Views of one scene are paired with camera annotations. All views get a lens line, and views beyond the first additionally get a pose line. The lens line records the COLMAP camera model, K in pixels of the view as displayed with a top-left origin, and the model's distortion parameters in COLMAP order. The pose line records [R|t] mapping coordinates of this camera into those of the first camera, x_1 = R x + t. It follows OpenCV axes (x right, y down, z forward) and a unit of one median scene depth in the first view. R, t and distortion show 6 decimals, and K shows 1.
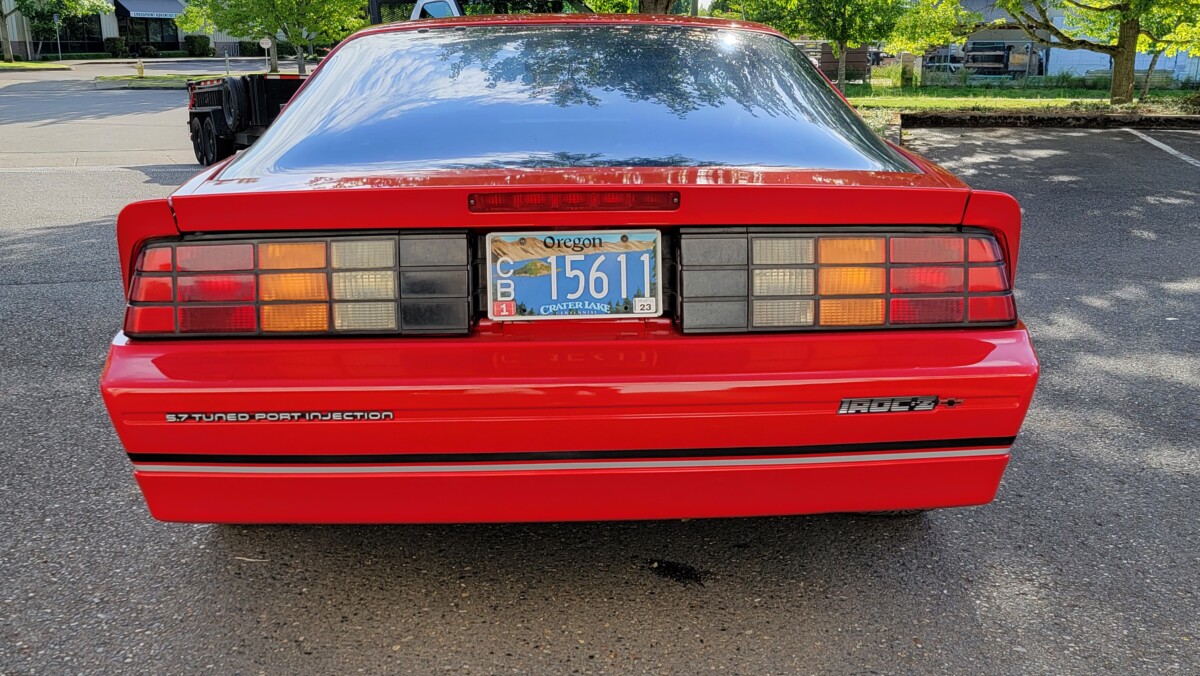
lens RADIAL K [[1209.9, 0, 602.1], [0, 1209.9, 341.7], [0, 0, 1]] dist [0.081671, 0.000000]
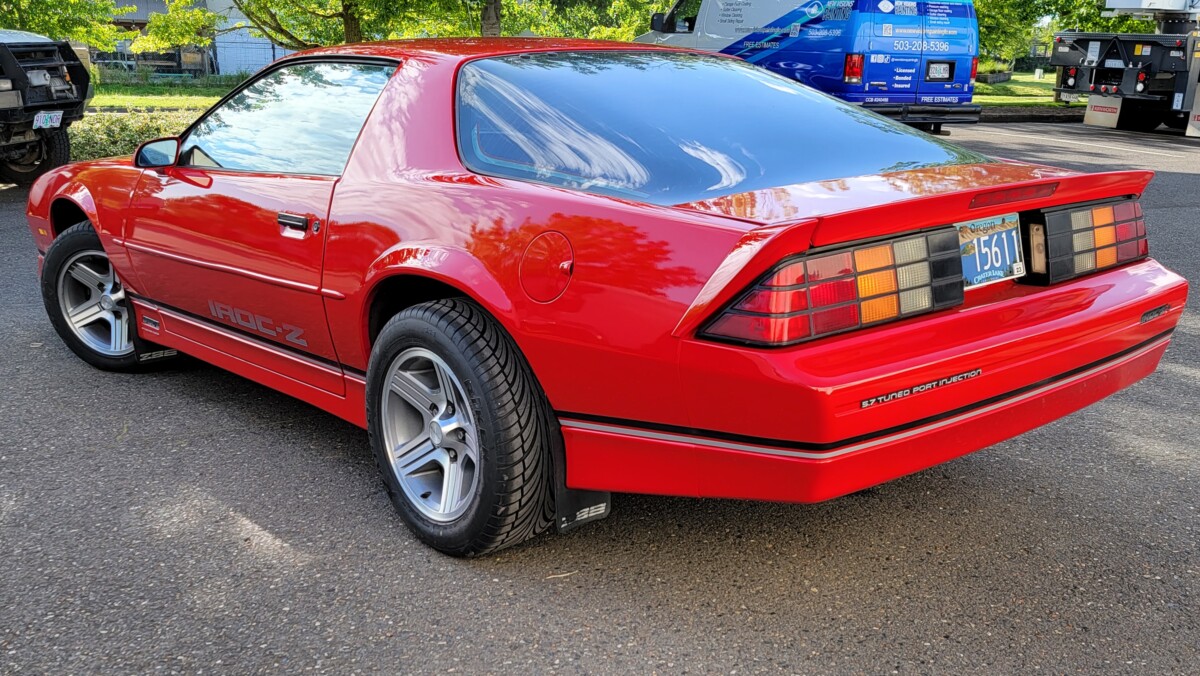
lens RADIAL K [[1209.9, 0, 600.6], [0, 1209.9, 336.4], [0, 0, 1]] dist [0.081671, 0.000000]
pose [[0.762141, -0.140645, 0.631950, -1.188003], [0.141374, 0.988716, 0.049547, -0.088471], [-0.631787, 0.051580, 0.773424, 0.246141]]
